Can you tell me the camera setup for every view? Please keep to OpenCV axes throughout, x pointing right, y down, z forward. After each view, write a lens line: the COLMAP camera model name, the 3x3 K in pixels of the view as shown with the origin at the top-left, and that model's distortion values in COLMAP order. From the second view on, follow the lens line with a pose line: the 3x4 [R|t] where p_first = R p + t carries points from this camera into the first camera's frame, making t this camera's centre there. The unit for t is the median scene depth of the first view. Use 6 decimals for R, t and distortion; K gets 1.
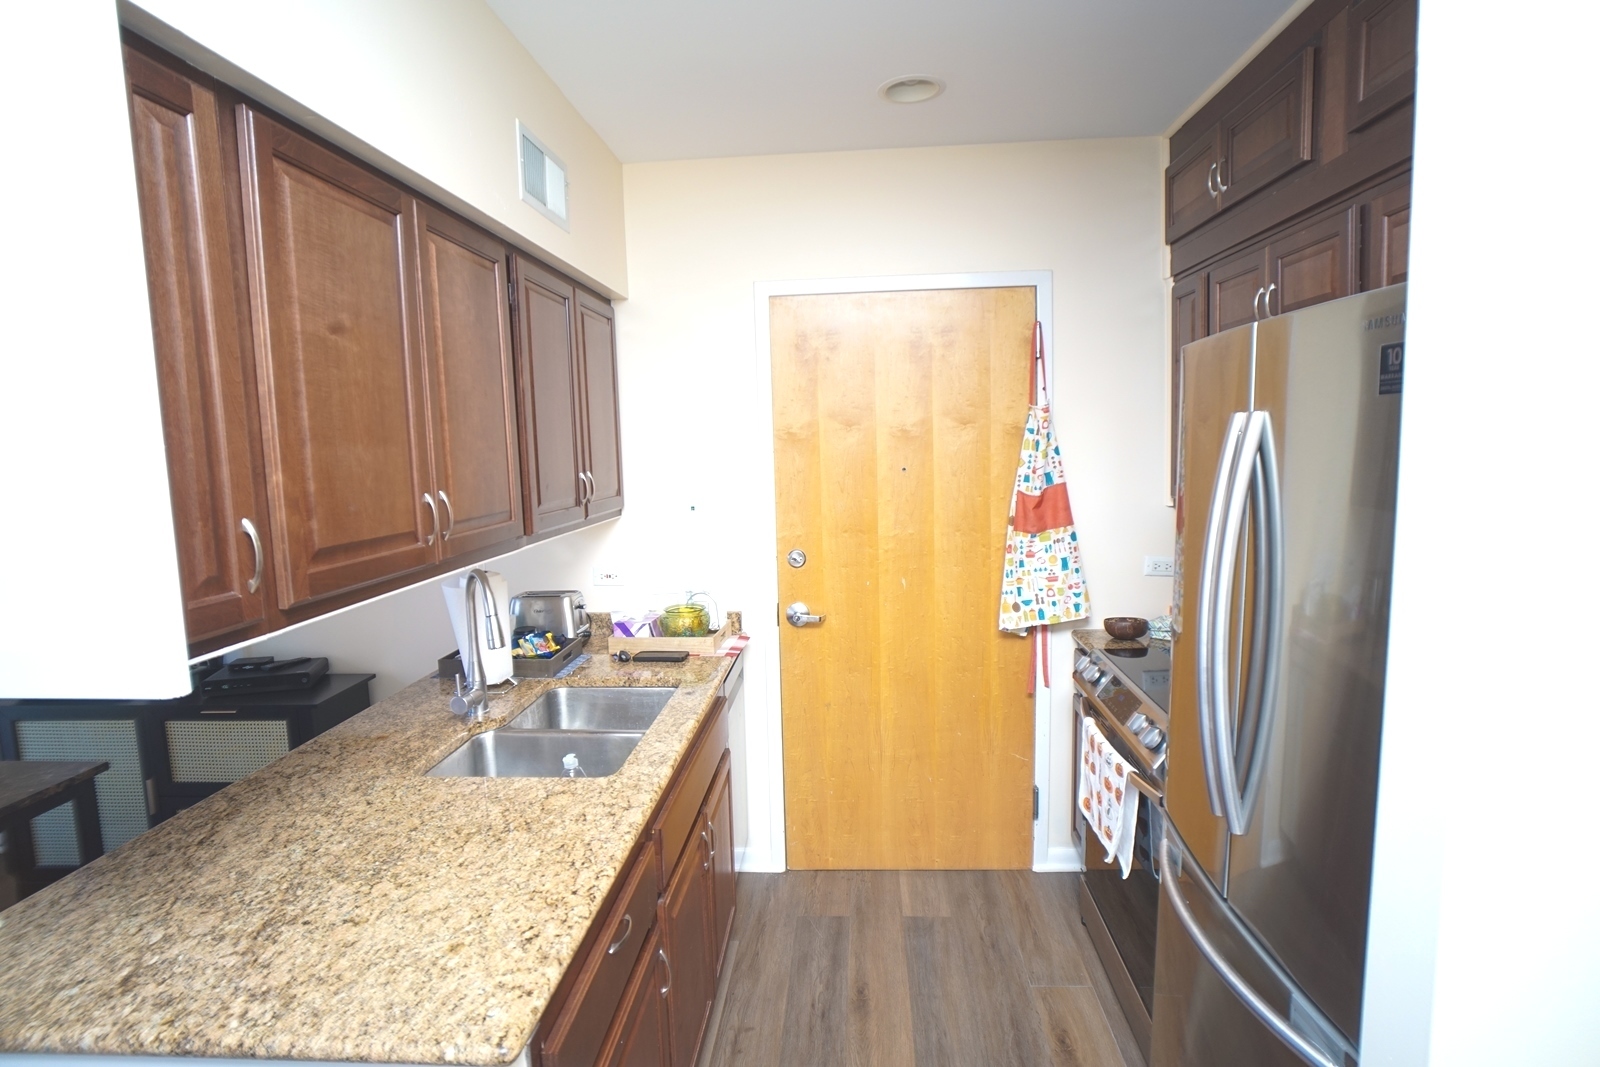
lens RADIAL K [[821.5, 0, 800.0], [0, 821.5, 533.5], [0, 0, 1]] dist [-0.053761, 0.030301]
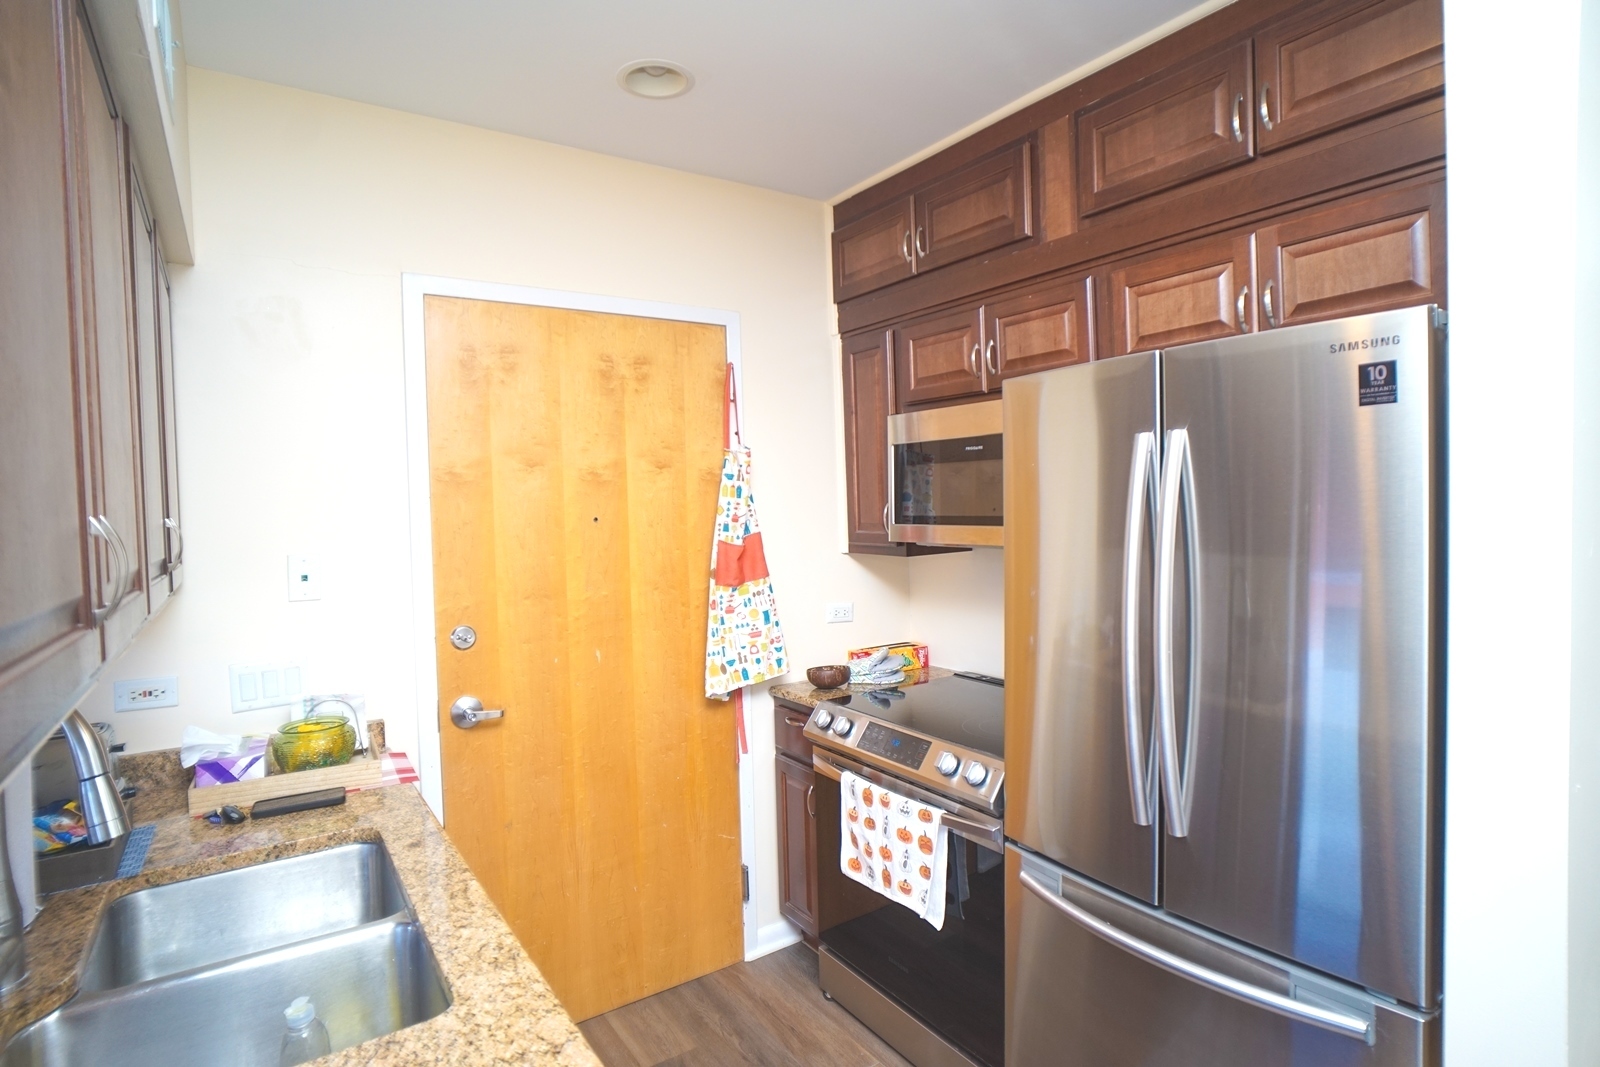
lens RADIAL K [[821.5, 0, 800.0], [0, 821.5, 533.5], [0, 0, 1]] dist [-0.053761, 0.030301]
pose [[0.787121, -0.012629, 0.616670, -0.229518], [0.073244, 0.994630, -0.073119, 0.013087], [-0.612435, 0.102721, 0.783819, 0.218102]]
